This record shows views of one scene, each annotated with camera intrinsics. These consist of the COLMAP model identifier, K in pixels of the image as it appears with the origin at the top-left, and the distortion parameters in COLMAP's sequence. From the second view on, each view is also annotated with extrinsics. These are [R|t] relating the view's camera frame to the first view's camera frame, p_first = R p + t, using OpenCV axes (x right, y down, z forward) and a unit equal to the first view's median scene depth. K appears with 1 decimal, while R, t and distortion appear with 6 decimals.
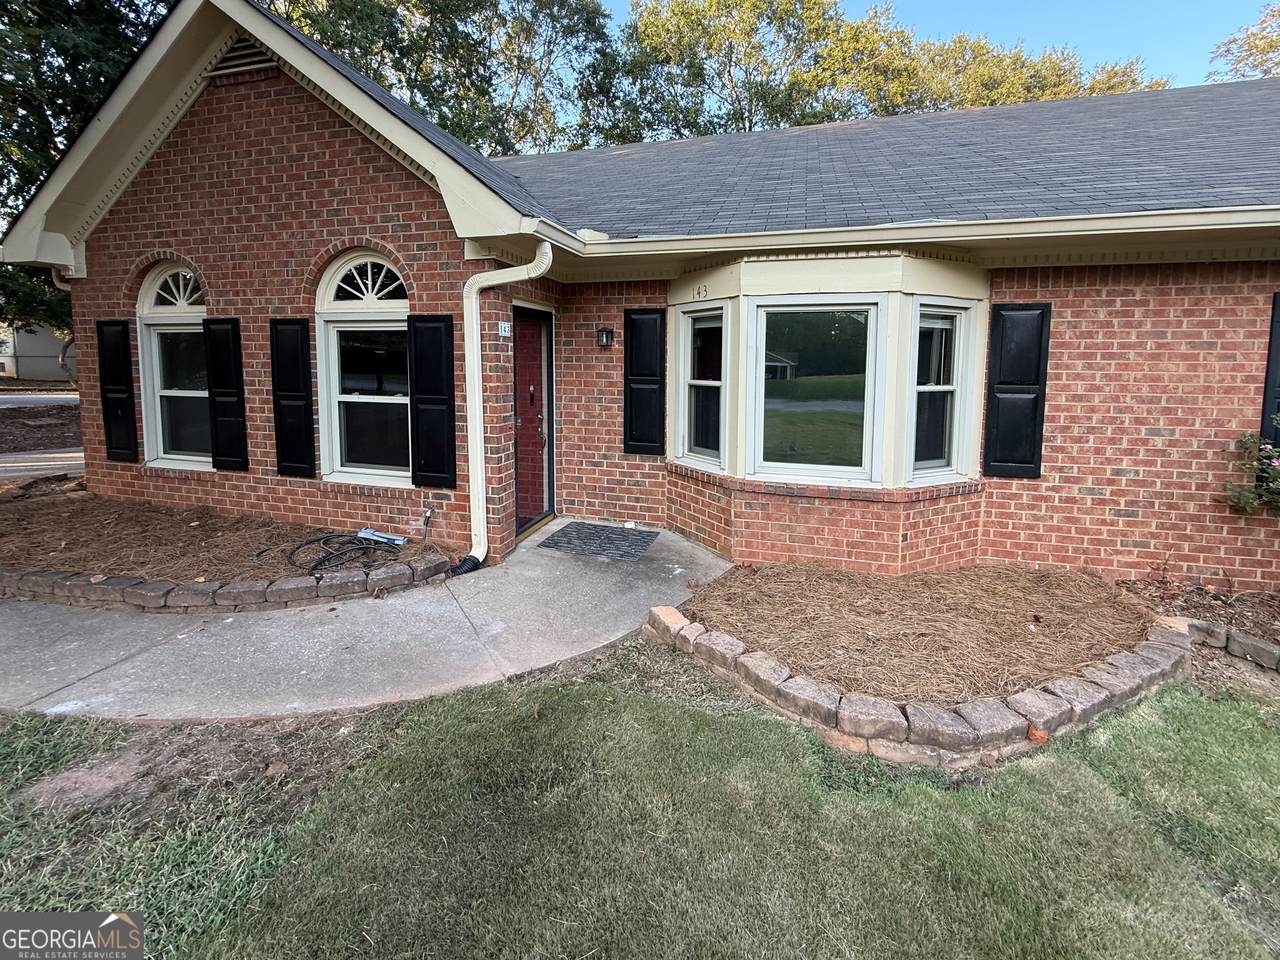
lens RADIAL K [[544.2, 0, 641.2], [0, 544.2, 434.5], [0, 0, 1]] dist [0.001005, -0.000097]
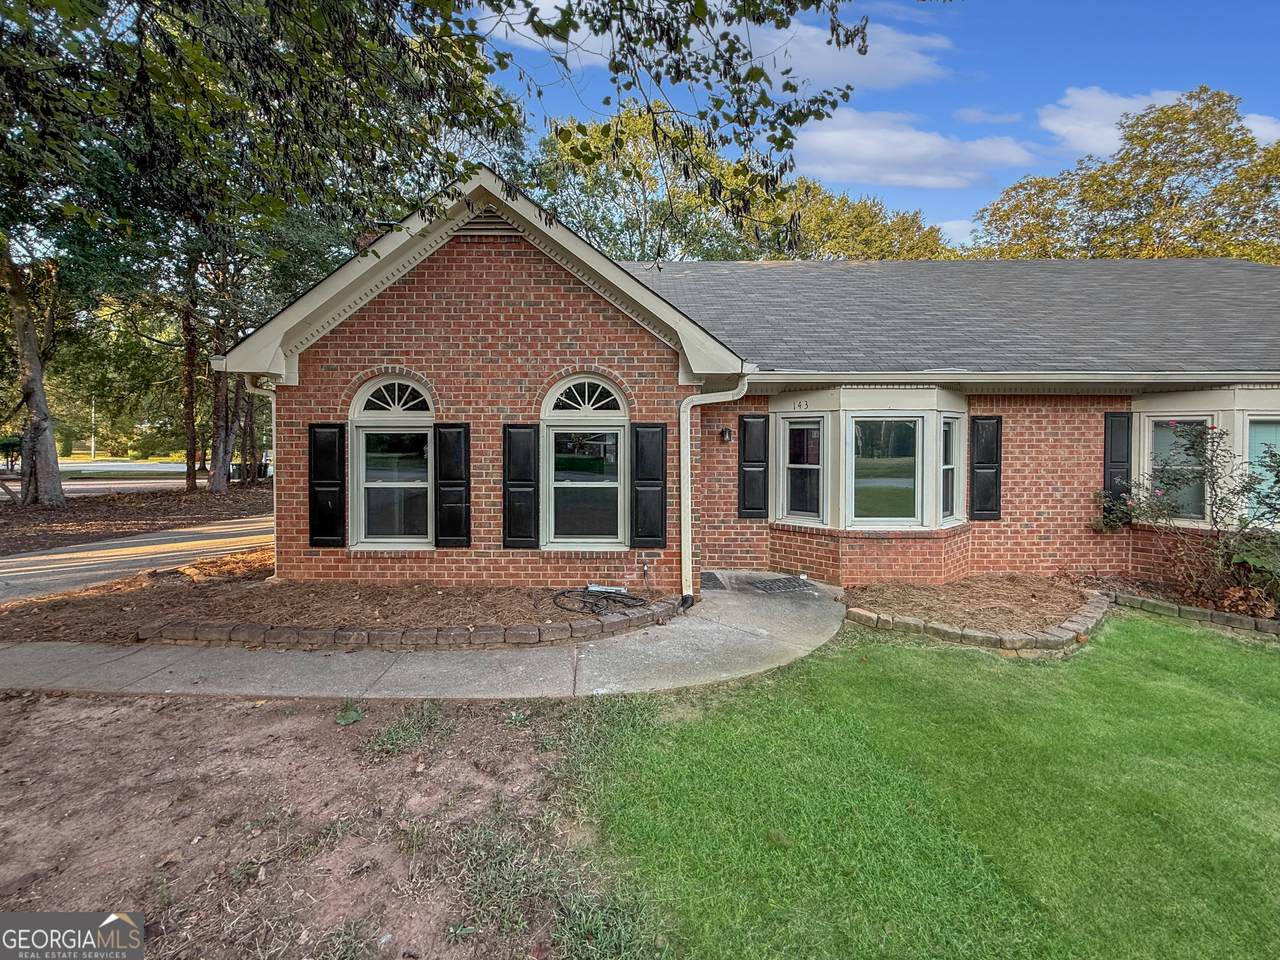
lens RADIAL K [[524.3, 0, 656.7], [0, 524.3, 479.7], [0, 0, 1]] dist [0.002286, 0.000150]
pose [[0.964298, -0.029057, 0.263219, -0.697728], [0.043264, 0.997894, -0.048338, -0.009217], [-0.261260, 0.058000, 0.963524, -0.274438]]
